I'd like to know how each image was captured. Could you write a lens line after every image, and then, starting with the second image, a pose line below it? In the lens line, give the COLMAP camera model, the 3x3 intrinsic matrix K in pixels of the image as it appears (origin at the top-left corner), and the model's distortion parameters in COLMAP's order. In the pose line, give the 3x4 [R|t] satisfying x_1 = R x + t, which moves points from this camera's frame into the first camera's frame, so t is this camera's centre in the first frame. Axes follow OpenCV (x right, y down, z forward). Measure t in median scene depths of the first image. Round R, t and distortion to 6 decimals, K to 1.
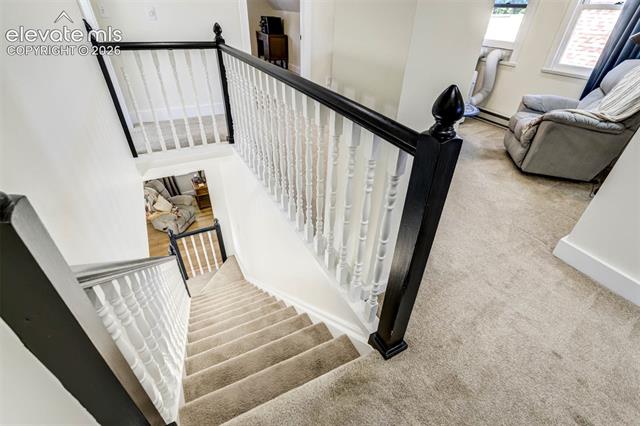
lens RADIAL K [[295.3, 0, 320.0], [0, 295.3, 213.0], [0, 0, 1]] dist [-0.077898, 0.024085]
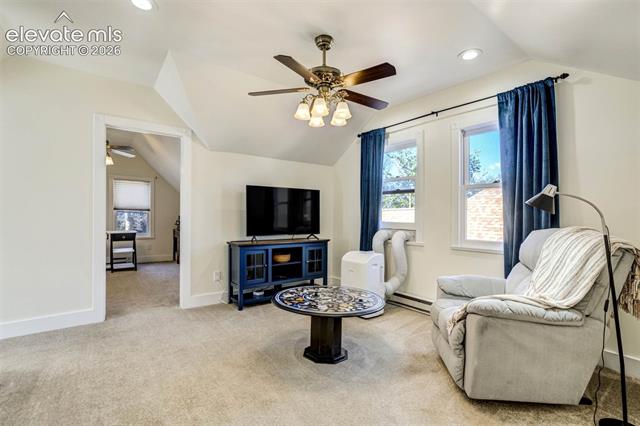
lens RADIAL K [[290.6, 0, 320.0], [0, 290.6, 213.0], [0, 0, 1]] dist [-0.014453, 0.000613]
pose [[0.988361, -0.017213, 0.151147, 0.301005], [0.101263, 0.815902, -0.569254, -0.147458], [-0.113522, 0.577934, 0.808149, 0.301263]]
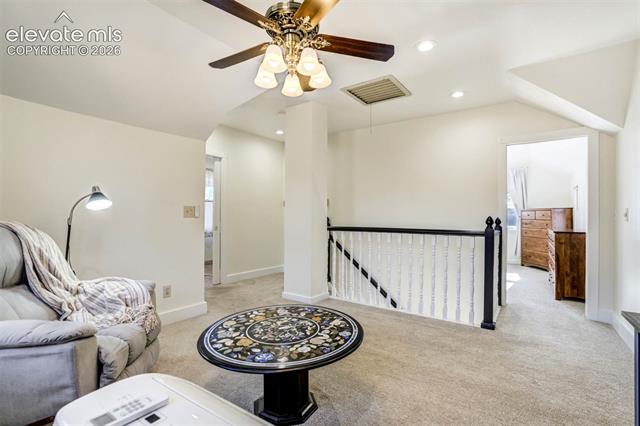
lens RADIAL K [[312.7, 0, 320.0], [0, 312.7, 213.0], [0, 0, 1]] dist [-0.045508, 0.000186]
pose [[-0.898645, -0.030856, -0.437590, 0.663123], [-0.271296, 0.822975, 0.499110, -0.951193], [0.344725, 0.567239, -0.747933, 1.478453]]
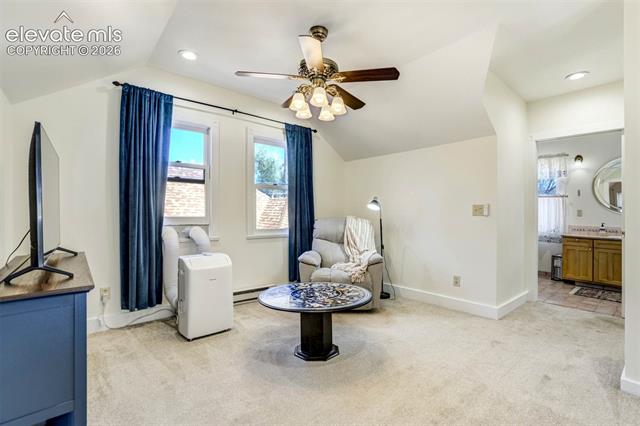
lens RADIAL K [[295.3, 0, 320.0], [0, 295.3, 213.0], [0, 0, 1]] dist [-0.077898, 0.024085]
pose [[-0.193891, -0.026187, 0.980673, -0.352713], [0.547574, 0.826544, 0.130334, -0.709387], [-0.813983, 0.562262, -0.145920, 1.098570]]
